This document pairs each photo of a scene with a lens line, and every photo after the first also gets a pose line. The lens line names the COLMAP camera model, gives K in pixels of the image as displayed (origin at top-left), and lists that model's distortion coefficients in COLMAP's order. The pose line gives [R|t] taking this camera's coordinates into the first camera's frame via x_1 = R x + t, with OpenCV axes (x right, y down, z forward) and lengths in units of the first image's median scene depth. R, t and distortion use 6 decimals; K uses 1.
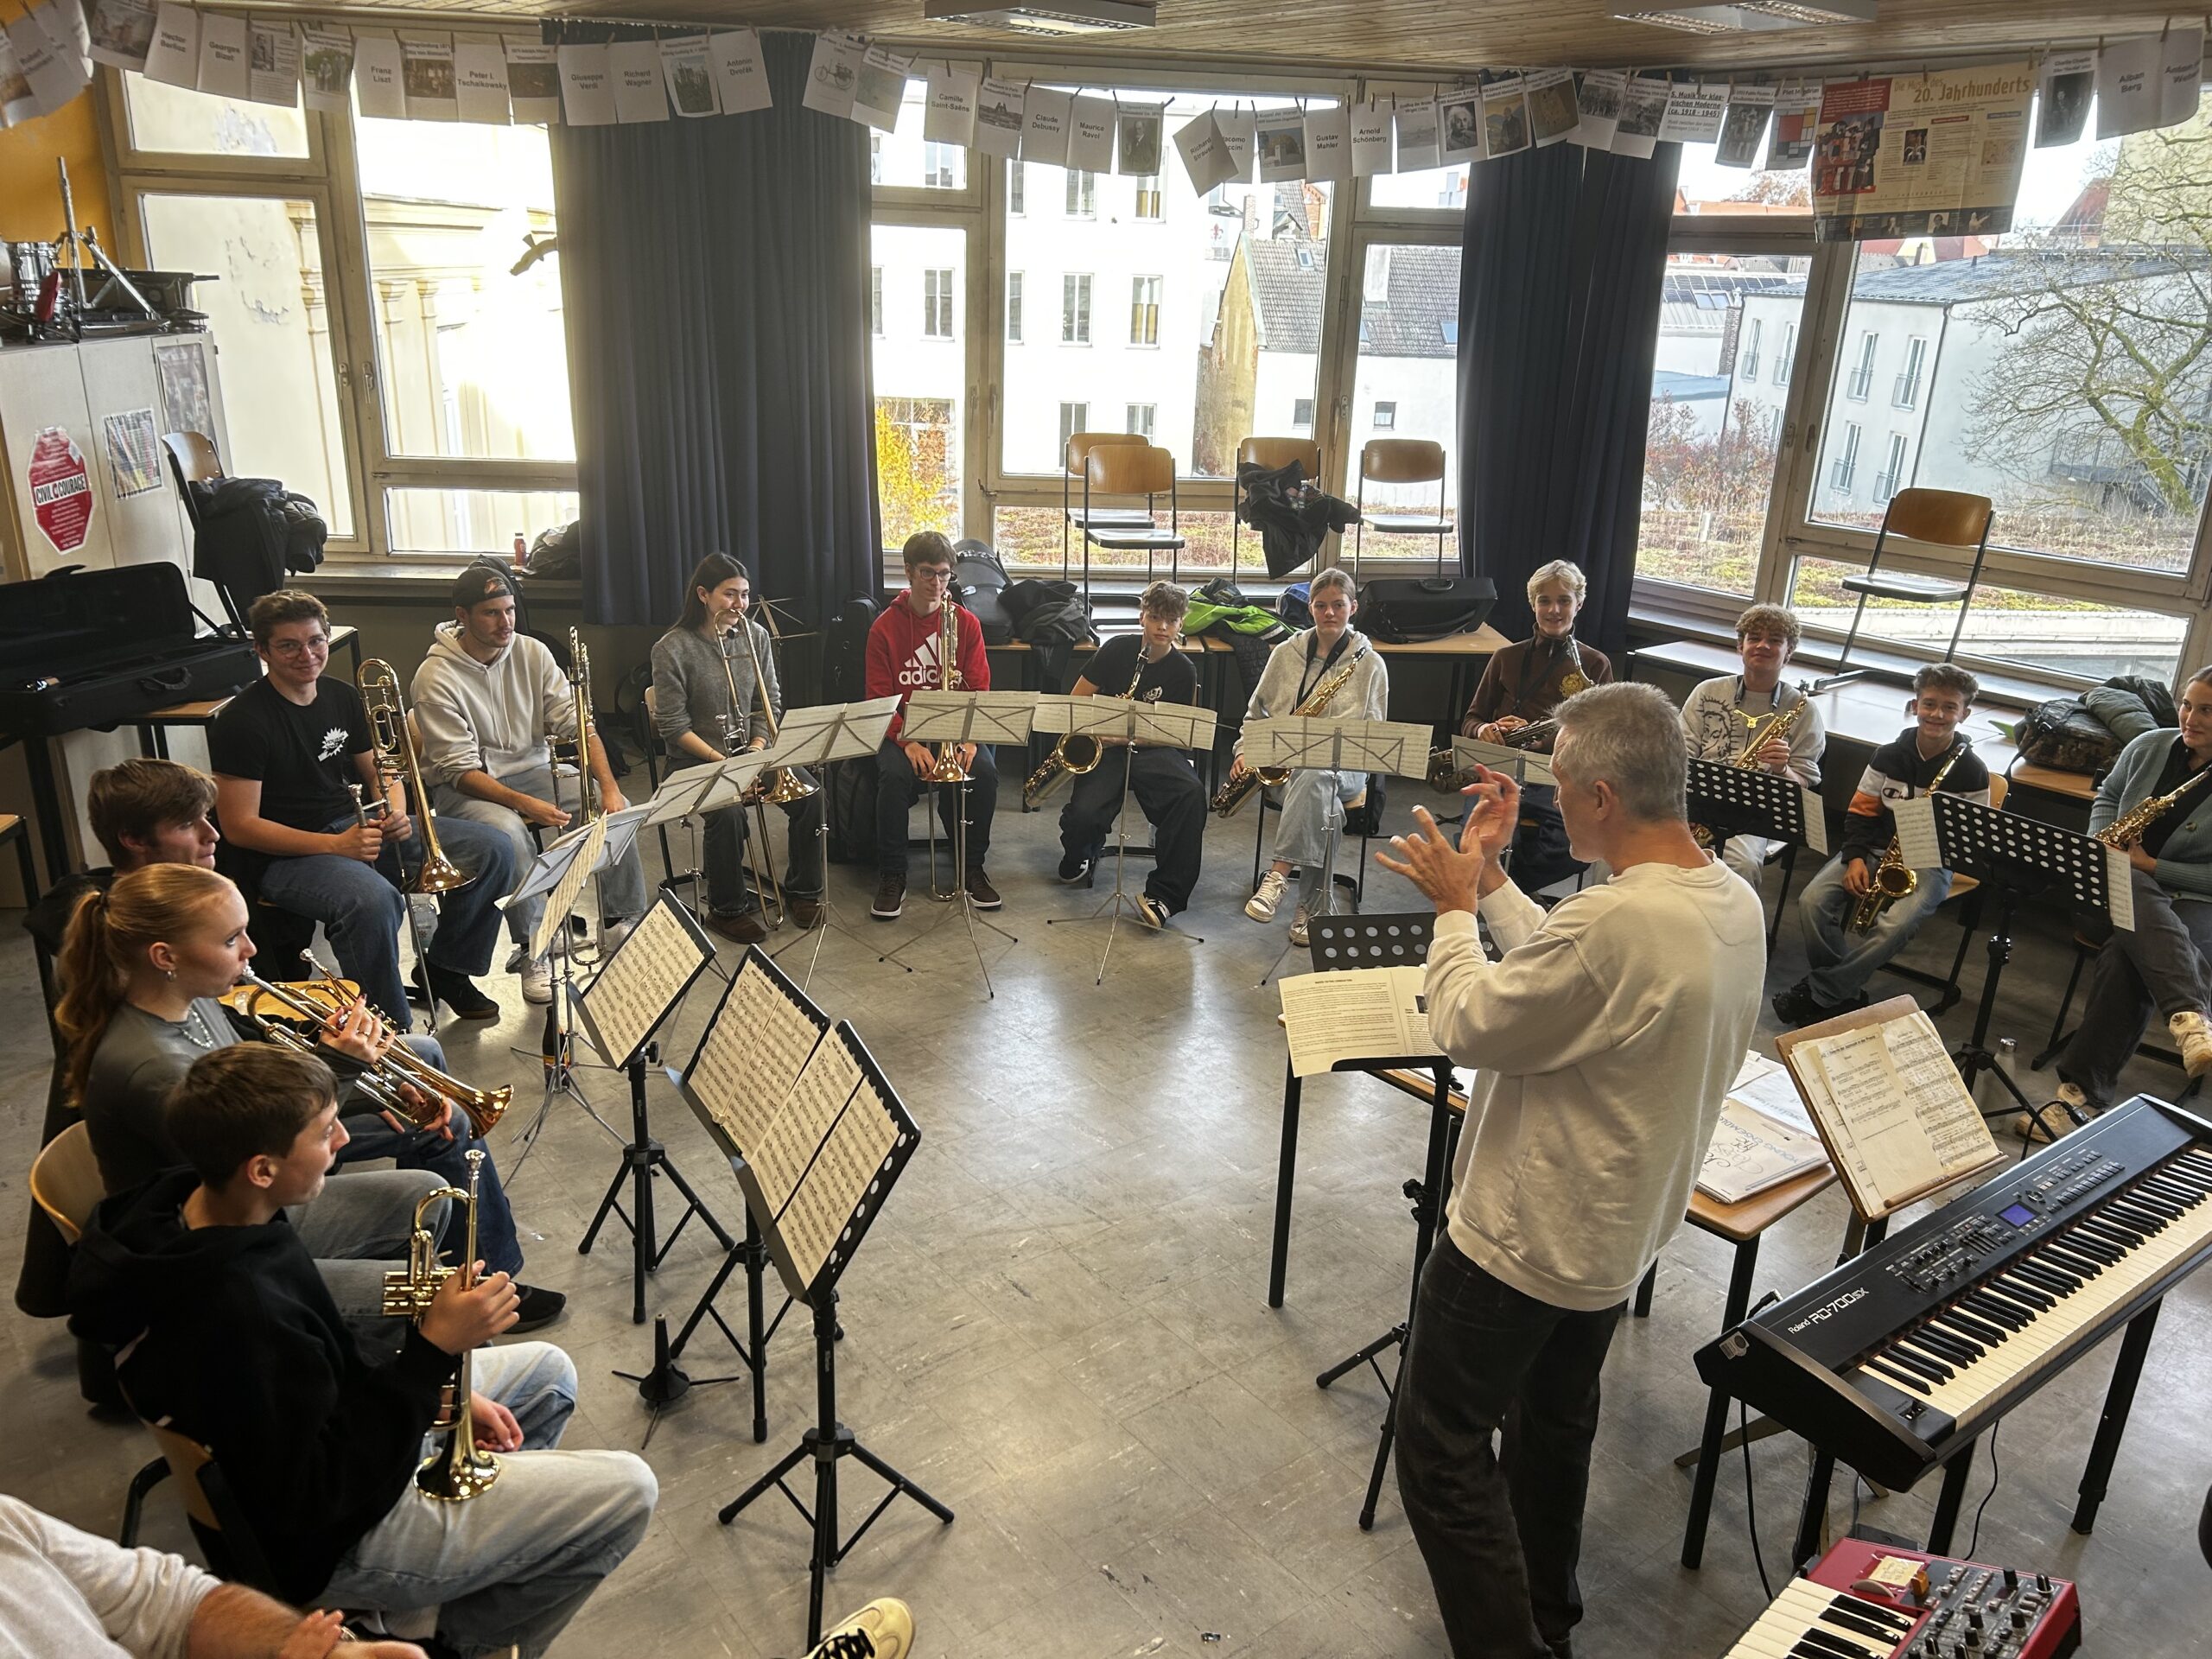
lens RADIAL K [[1641.9, 0, 1106.0], [0, 1641.9, 829.5], [0, 0, 1]] dist [0.068774, -0.068061]
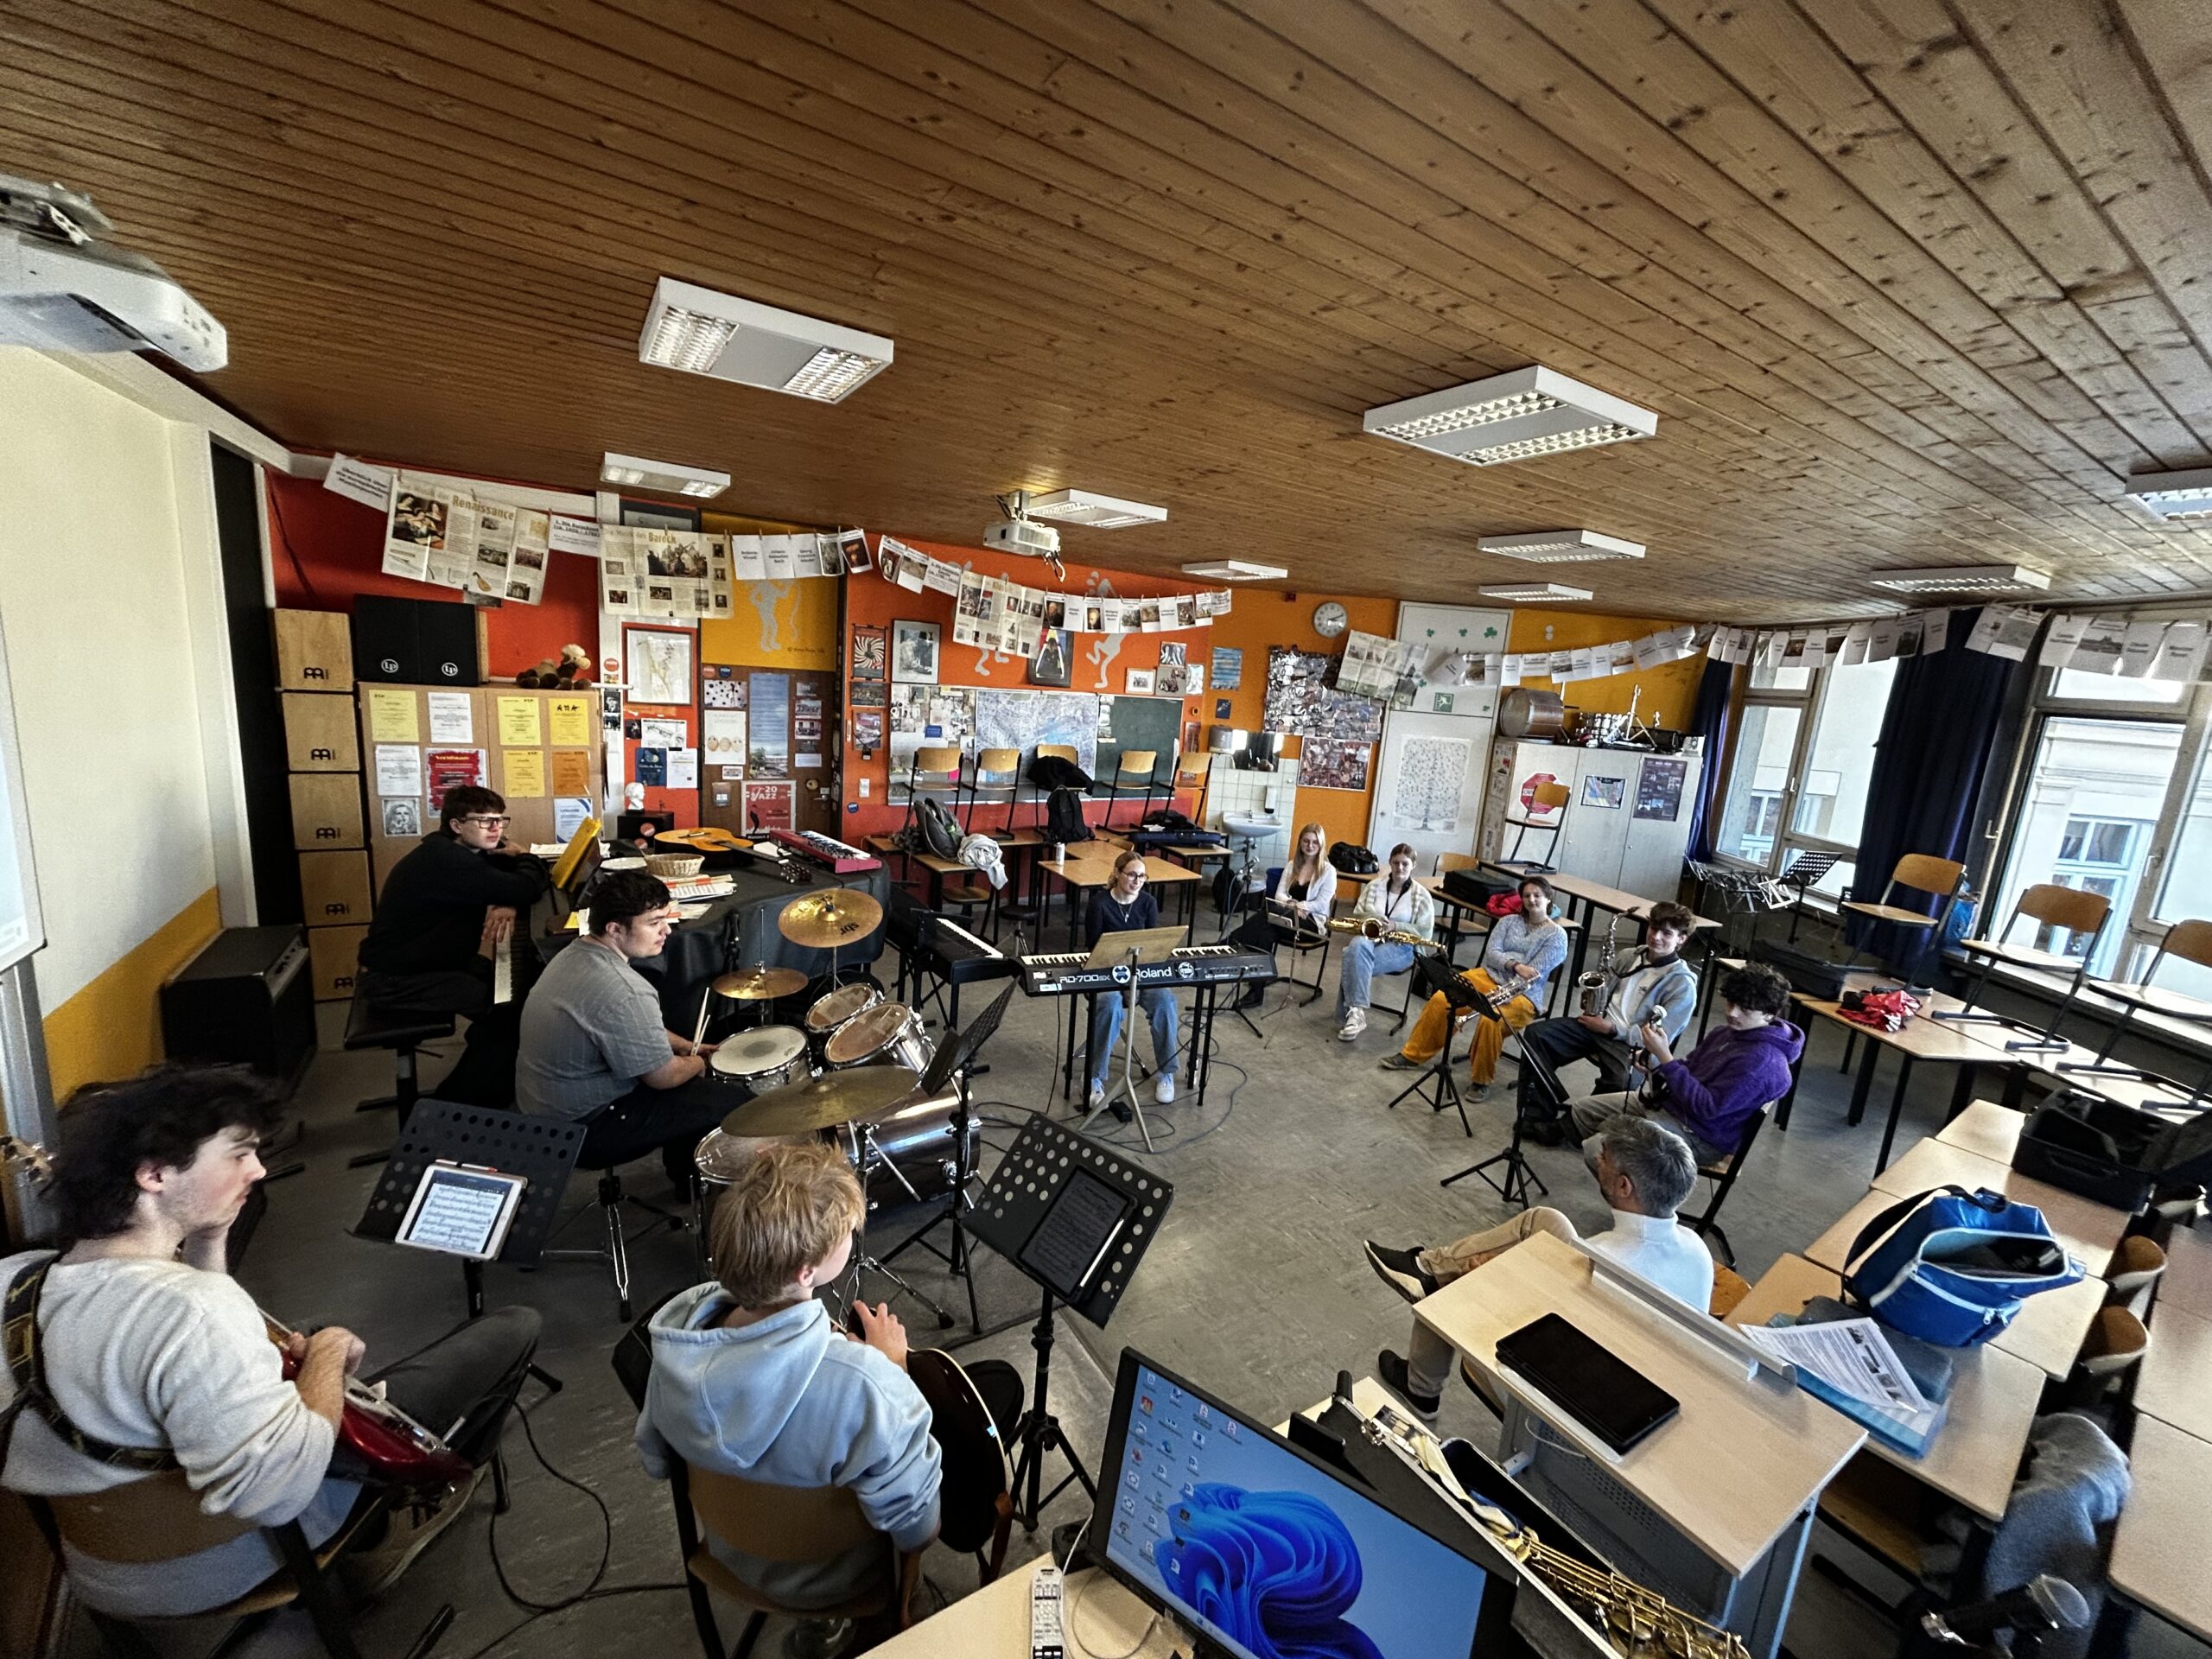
lens RADIAL K [[882.8, 0, 1106.0], [0, 882.8, 829.5], [0, 0, 1]] dist [0.000039, 0.000209]
pose [[-0.126014, 0.137979, -0.982386, 0.770136], [-0.403149, 0.897696, 0.177797, -0.101517], [0.906417, 0.418453, -0.057497, 0.382563]]
